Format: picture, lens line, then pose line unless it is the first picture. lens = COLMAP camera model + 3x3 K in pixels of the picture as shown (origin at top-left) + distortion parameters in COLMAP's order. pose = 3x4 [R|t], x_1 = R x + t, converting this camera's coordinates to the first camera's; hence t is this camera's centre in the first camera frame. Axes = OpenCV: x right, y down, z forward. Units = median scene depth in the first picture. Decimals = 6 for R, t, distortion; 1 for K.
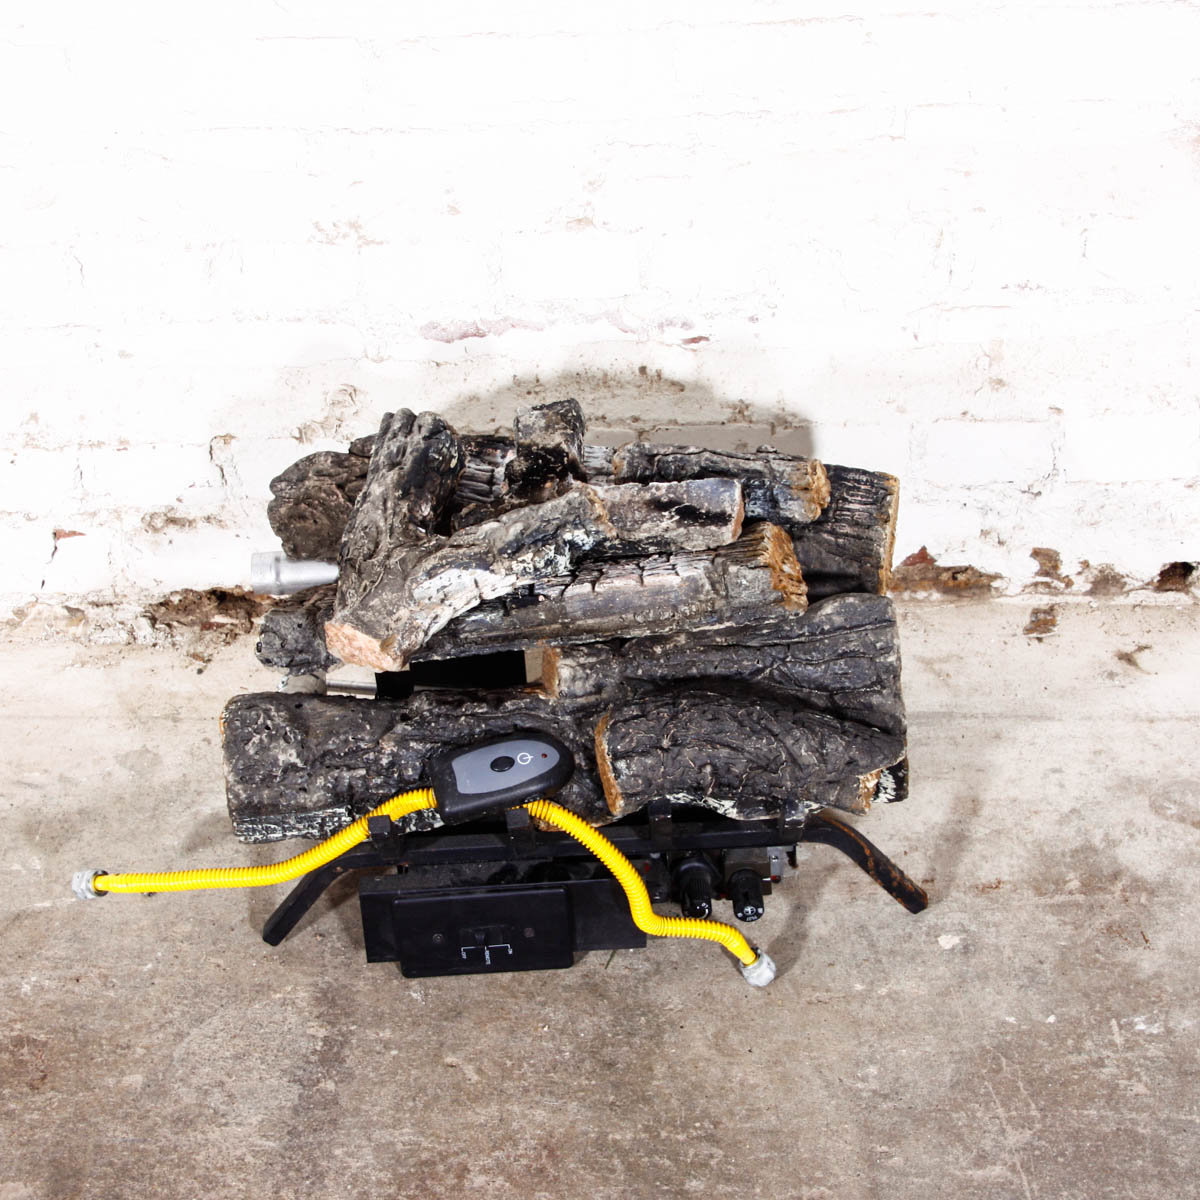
lens RADIAL K [[1953.9, 0, 507.6], [0, 1953.9, 582.3], [0, 0, 1]] dist [-0.003715, 0.000000]
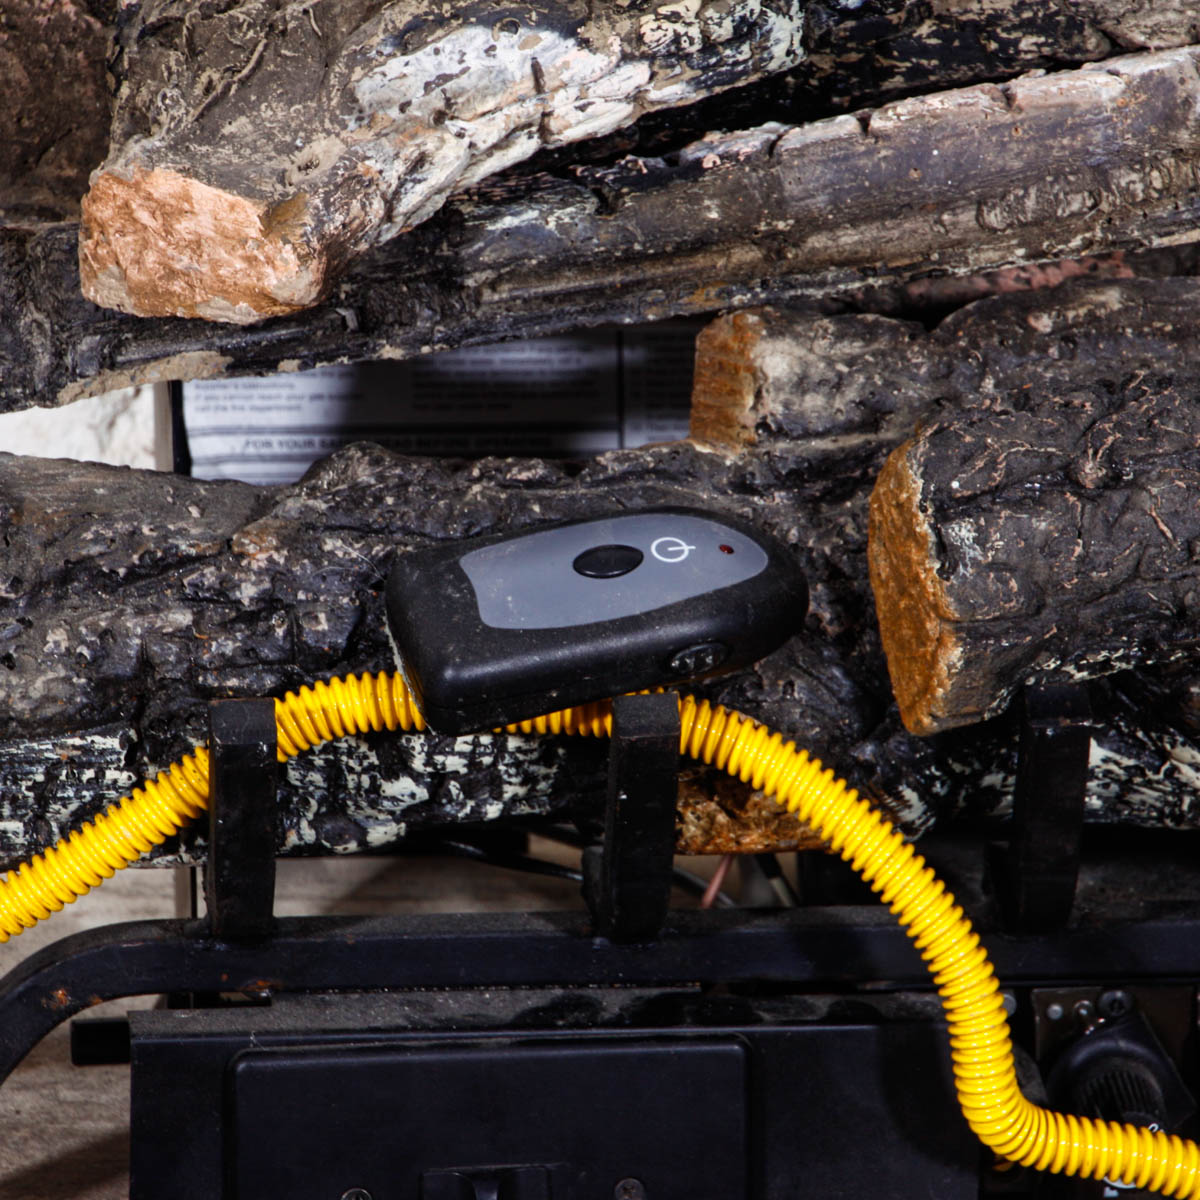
lens RADIAL K [[7446.5, 0, 578.6], [0, 7446.5, 711.5], [0, 0, 1]] dist [1.256561, 0.000000]
pose [[0.995126, 0.042763, 0.088855, -0.120829], [-0.023378, 0.977698, -0.208713, 0.384256], [-0.095799, 0.205618, 0.973932, -0.274899]]
